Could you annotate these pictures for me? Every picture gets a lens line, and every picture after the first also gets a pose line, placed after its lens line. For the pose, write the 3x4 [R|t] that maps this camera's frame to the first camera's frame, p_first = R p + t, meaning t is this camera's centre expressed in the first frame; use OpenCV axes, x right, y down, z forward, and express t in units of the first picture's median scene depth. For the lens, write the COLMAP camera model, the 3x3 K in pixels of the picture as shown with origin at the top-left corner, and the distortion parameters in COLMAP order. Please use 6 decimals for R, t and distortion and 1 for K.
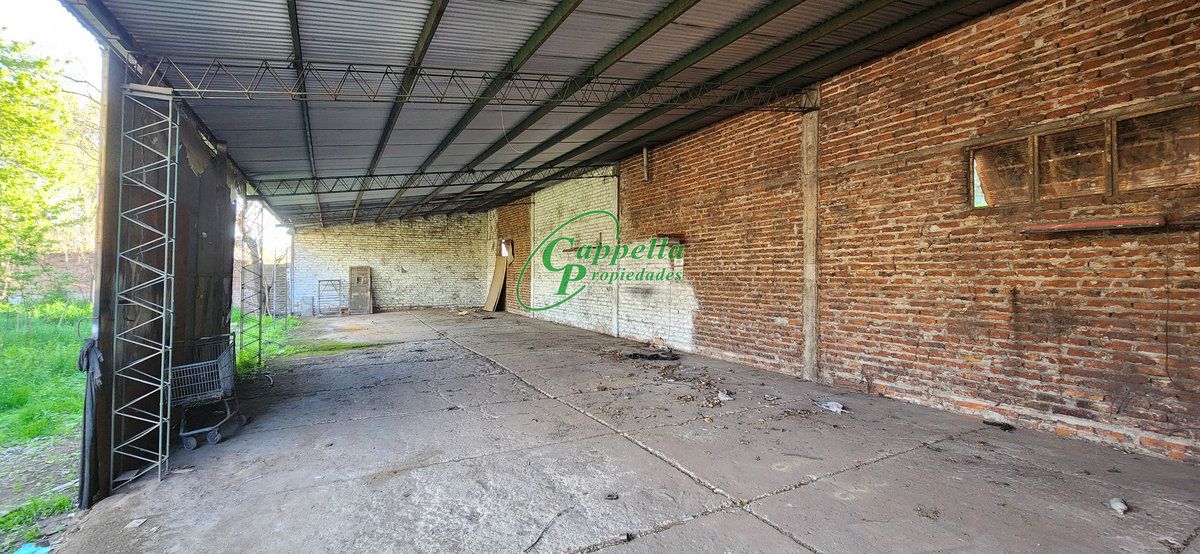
lens RADIAL K [[486.2, 0, 598.3], [0, 486.2, 273.4], [0, 0, 1]] dist [0.002093, -0.000924]
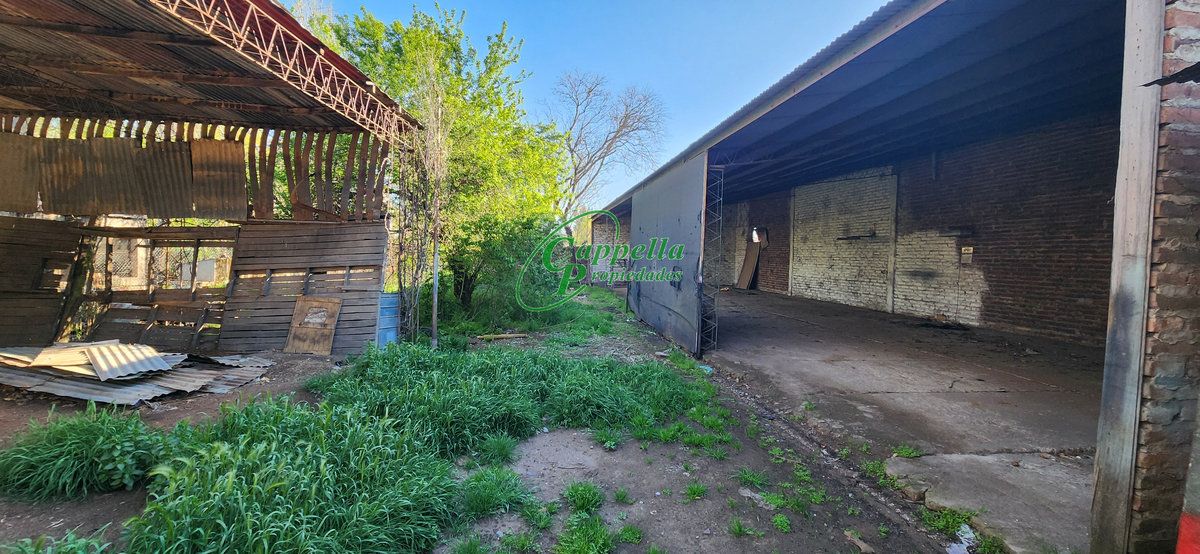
lens RADIAL K [[486.2, 0, 601.7], [0, 486.2, 274.8], [0, 0, 1]] dist [0.002093, -0.000924]
pose [[0.927514, 0.031407, -0.372467, -0.220846], [-0.017495, 0.999019, 0.040674, 0.004179], [0.373379, -0.031210, 0.927154, -0.431843]]
